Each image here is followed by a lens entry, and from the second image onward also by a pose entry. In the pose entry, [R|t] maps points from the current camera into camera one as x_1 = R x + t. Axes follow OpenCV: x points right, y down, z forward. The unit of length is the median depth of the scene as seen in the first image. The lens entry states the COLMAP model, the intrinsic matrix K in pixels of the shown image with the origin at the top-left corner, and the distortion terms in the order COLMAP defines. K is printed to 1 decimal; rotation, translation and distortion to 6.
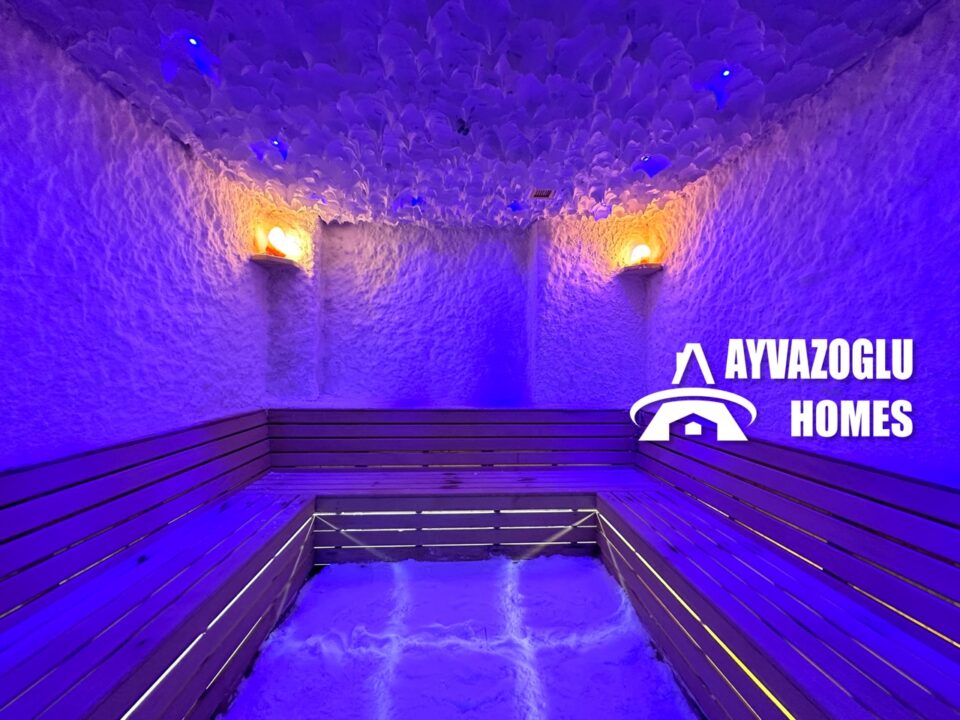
lens RADIAL K [[383.8, 0, 474.6], [0, 383.8, 360.3], [0, 0, 1]] dist [-0.001056, -0.000382]
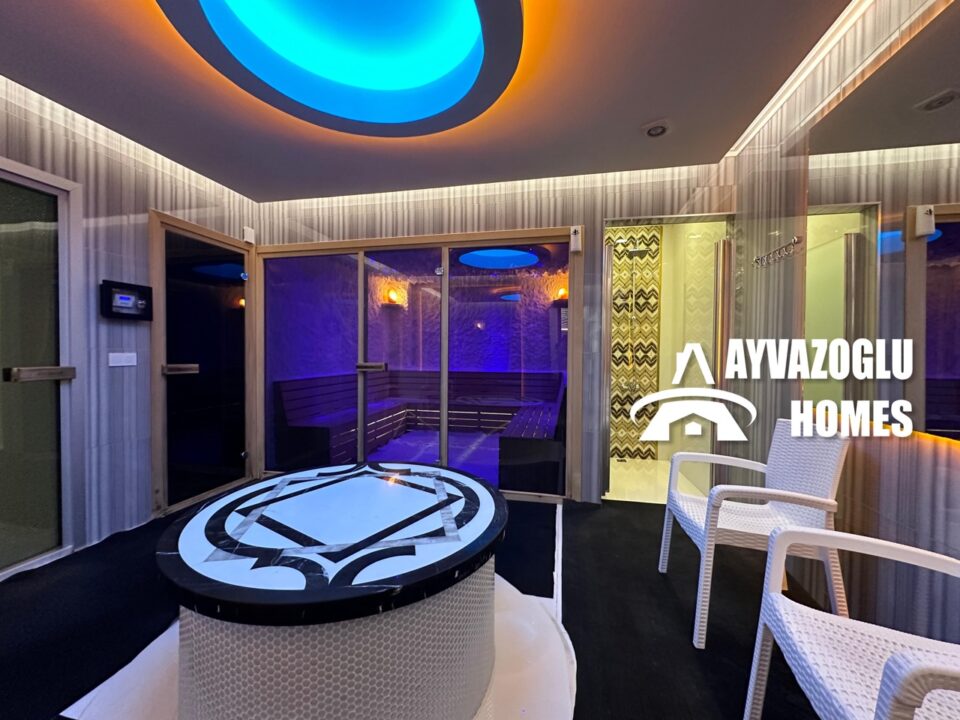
lens RADIAL K [[383.8, 0, 477.7], [0, 383.8, 360.0], [0, 0, 1]] dist [-0.001056, -0.000382]
pose [[0.963612, 0.003573, -0.267282, 0.531168], [0.002341, 0.999759, 0.021806, 0.016997], [0.267296, -0.021638, 0.963372, -0.973628]]
